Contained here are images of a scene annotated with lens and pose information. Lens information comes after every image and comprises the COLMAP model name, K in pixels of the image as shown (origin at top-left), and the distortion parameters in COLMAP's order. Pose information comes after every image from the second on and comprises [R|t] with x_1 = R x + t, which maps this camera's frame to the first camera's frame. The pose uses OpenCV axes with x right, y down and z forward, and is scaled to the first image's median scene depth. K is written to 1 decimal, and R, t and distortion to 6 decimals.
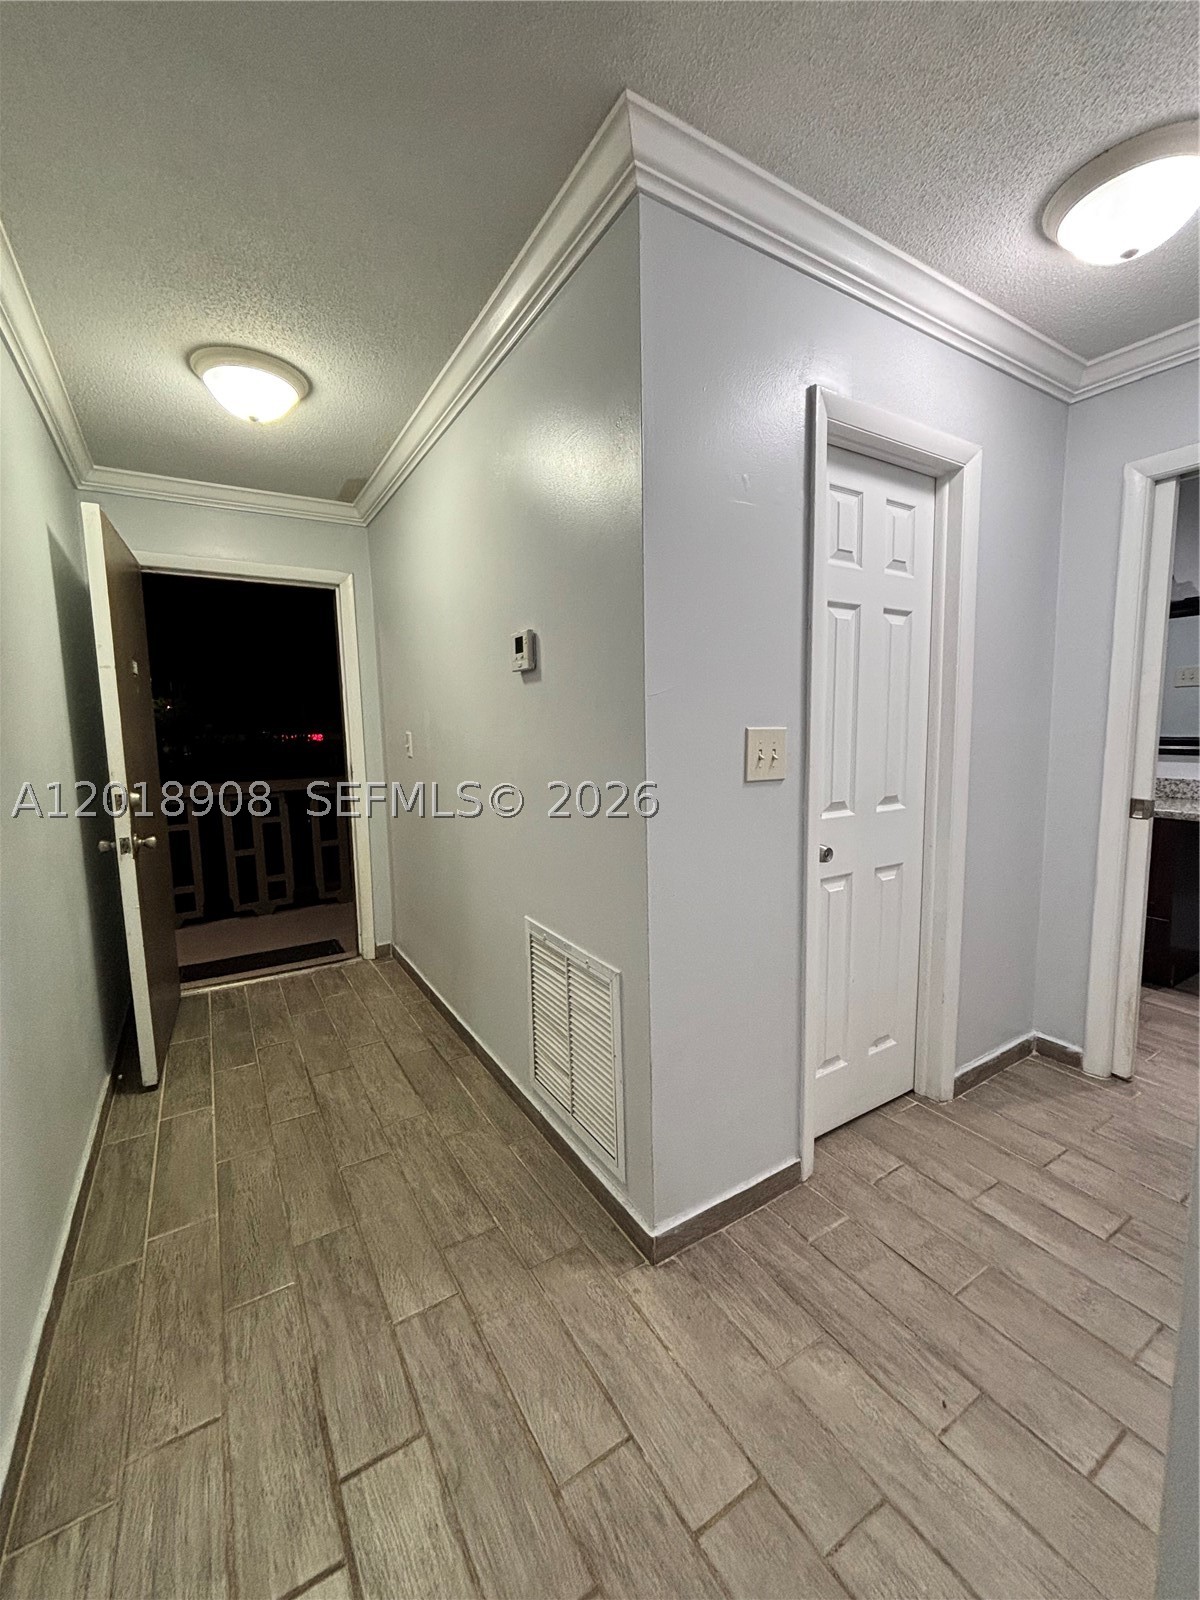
lens RADIAL K [[652.0, 0, 595.7], [0, 652.0, 794.6], [0, 0, 1]] dist [0.001075, 0.001282]
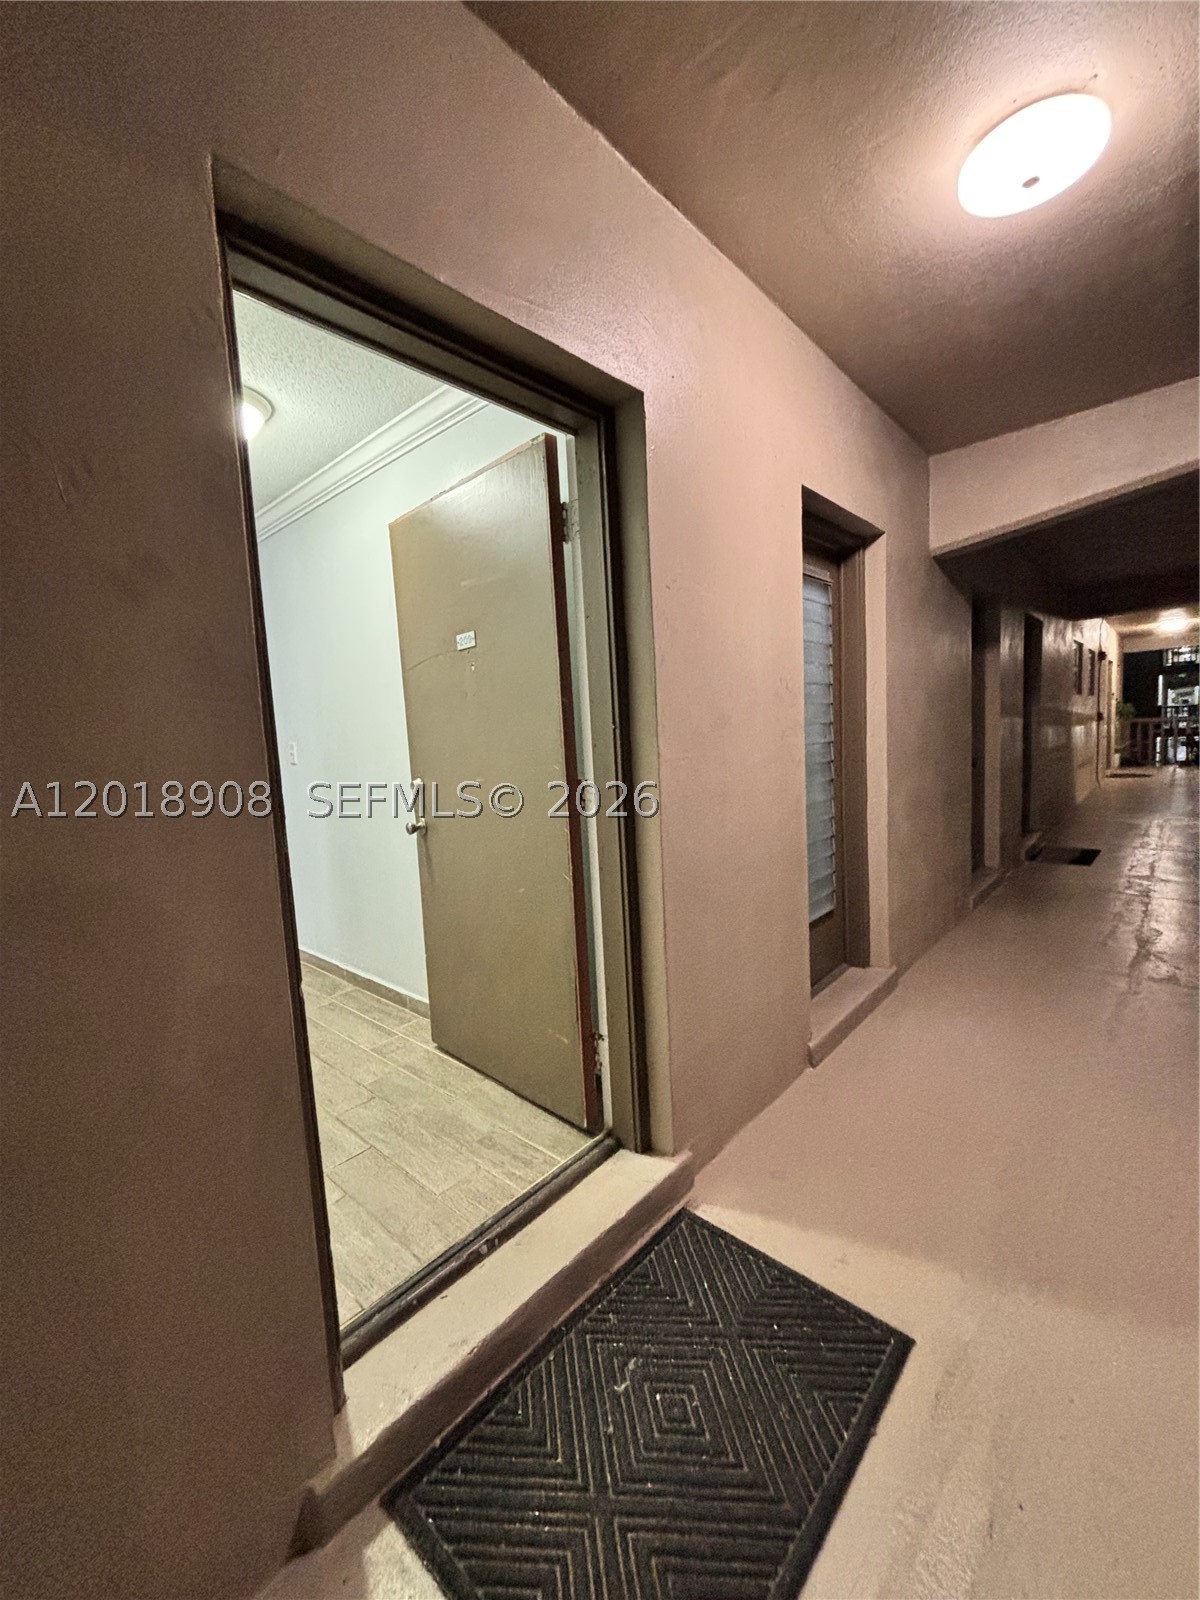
lens RADIAL K [[652.0, 0, 599.7], [0, 652.0, 799.8], [0, 0, 1]] dist [0.001075, 0.001282]
pose [[-0.955047, 0.104038, -0.277601, -1.070782], [0.044693, 0.976225, 0.212103, -0.276613], [0.293067, 0.190161, -0.936990, 3.206750]]
